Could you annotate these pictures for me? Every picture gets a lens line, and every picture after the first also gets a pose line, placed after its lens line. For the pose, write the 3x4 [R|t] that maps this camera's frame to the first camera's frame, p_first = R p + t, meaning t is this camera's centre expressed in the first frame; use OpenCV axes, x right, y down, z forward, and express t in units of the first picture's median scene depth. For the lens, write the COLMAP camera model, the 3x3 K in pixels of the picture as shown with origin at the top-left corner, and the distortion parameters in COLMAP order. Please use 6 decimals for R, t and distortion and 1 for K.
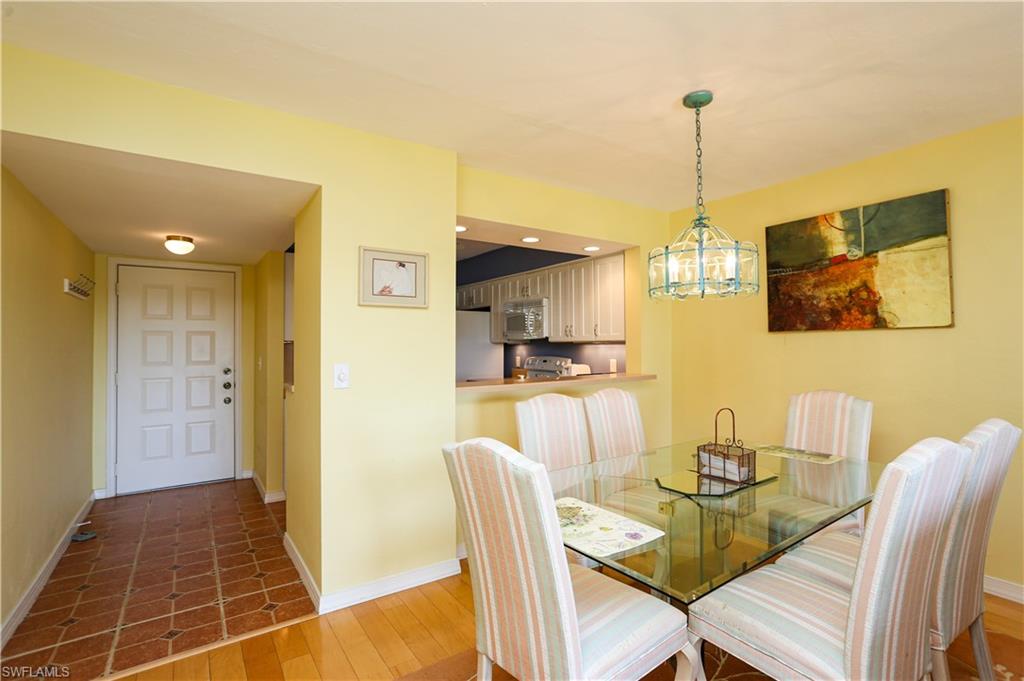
lens RADIAL K [[482.5, 0, 510.3], [0, 482.5, 329.4], [0, 0, 1]] dist [-0.000476, -0.000019]
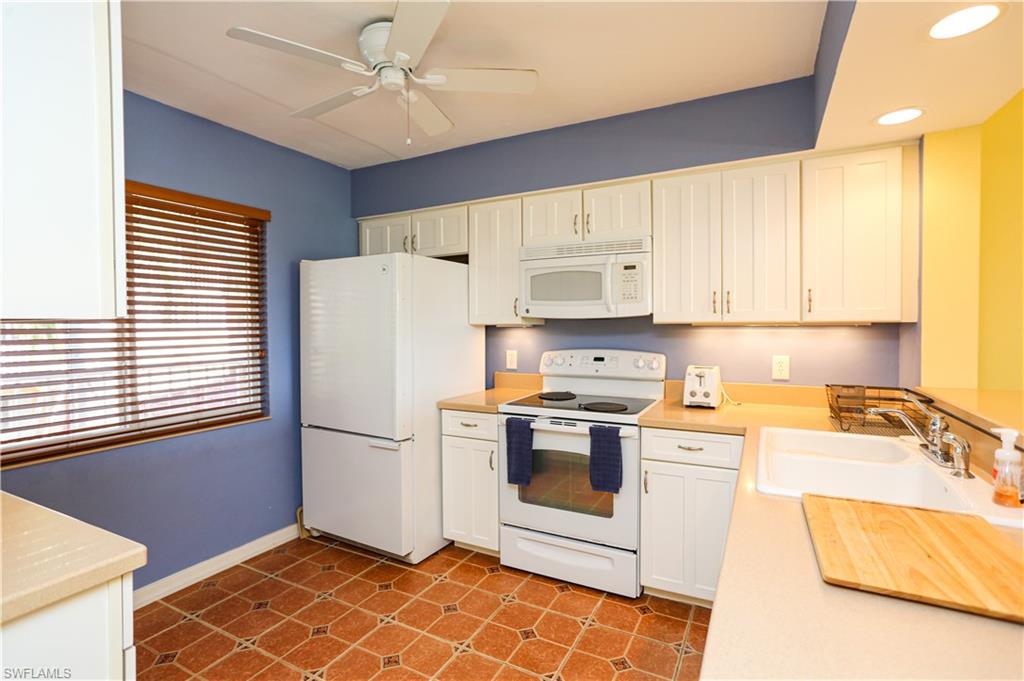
lens RADIAL K [[482.5, 0, 510.3], [0, 482.5, 329.4], [0, 0, 1]] dist [-0.000476, -0.000019]
pose [[0.883966, -0.005415, 0.467520, -0.266580], [-0.012999, 0.999262, 0.036153, 0.014384], [-0.467371, -0.038035, 0.883243, 0.565739]]
